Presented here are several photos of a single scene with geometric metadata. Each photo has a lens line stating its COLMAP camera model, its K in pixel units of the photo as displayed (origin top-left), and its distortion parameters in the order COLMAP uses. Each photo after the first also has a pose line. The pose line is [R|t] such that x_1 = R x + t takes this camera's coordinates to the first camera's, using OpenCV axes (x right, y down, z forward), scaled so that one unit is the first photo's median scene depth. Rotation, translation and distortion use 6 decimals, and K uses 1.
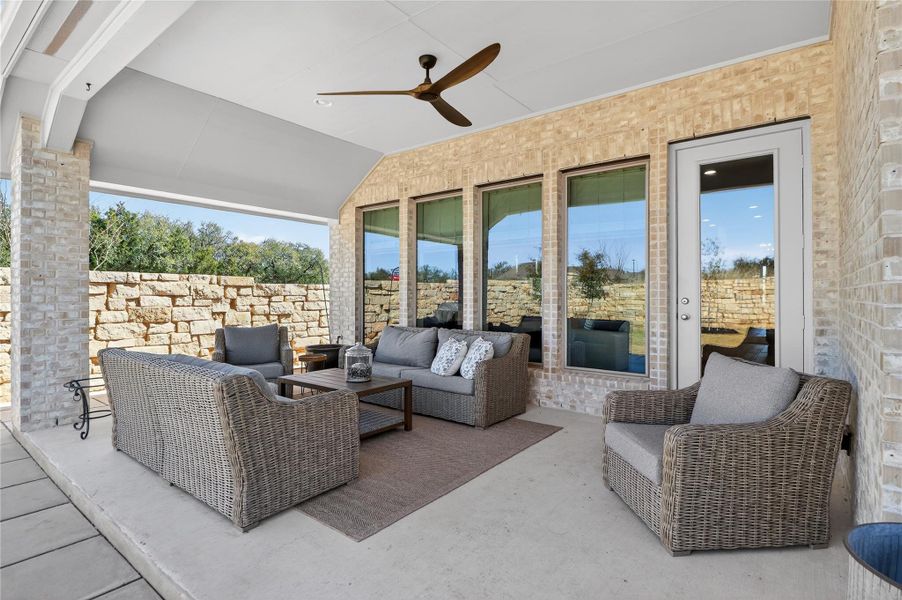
lens RADIAL K [[443.6, 0, 450.2], [0, 443.6, 296.4], [0, 0, 1]] dist [0.000279, -0.000356]
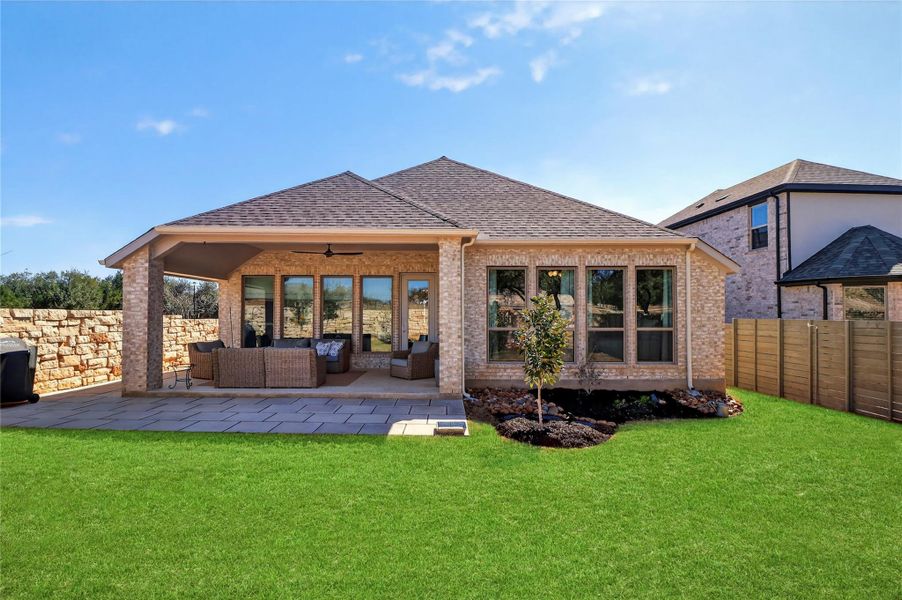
lens RADIAL K [[443.6, 0, 450.2], [0, 443.6, 296.4], [0, 0, 1]] dist [0.000279, -0.000356]
pose [[0.791118, 0.027723, 0.611035, -0.672880], [-0.002196, 0.999095, -0.042486, -0.040060], [-0.611659, 0.032269, 0.790463, -0.993101]]
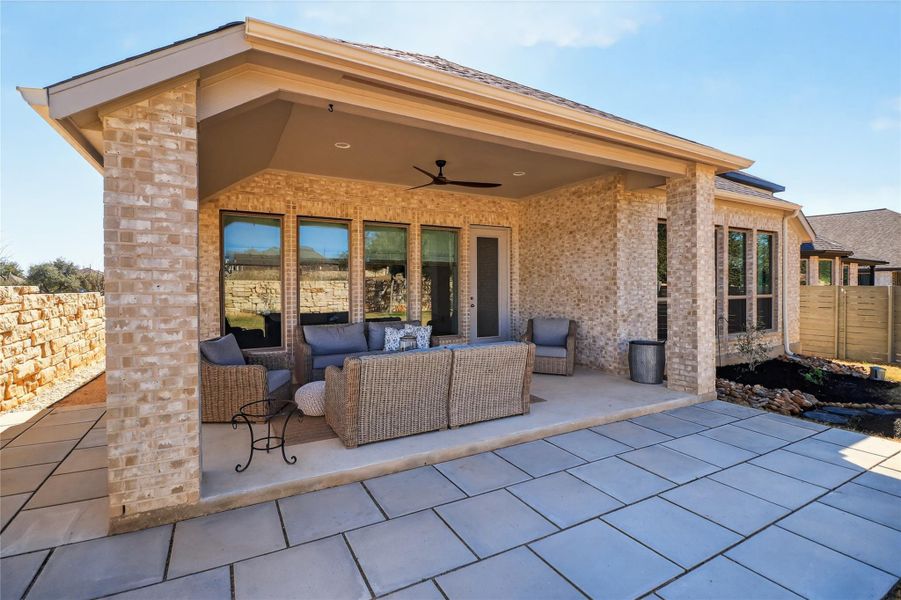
lens RADIAL K [[405.2, 0, 443.0], [0, 405.2, 284.1], [0, 0, 1]] dist [-0.012257, -0.000180]
pose [[0.417762, 0.002515, 0.908553, -0.845431], [0.004611, 0.999977, -0.004888, -0.032921], [-0.908545, 0.006232, 0.417741, 0.198516]]
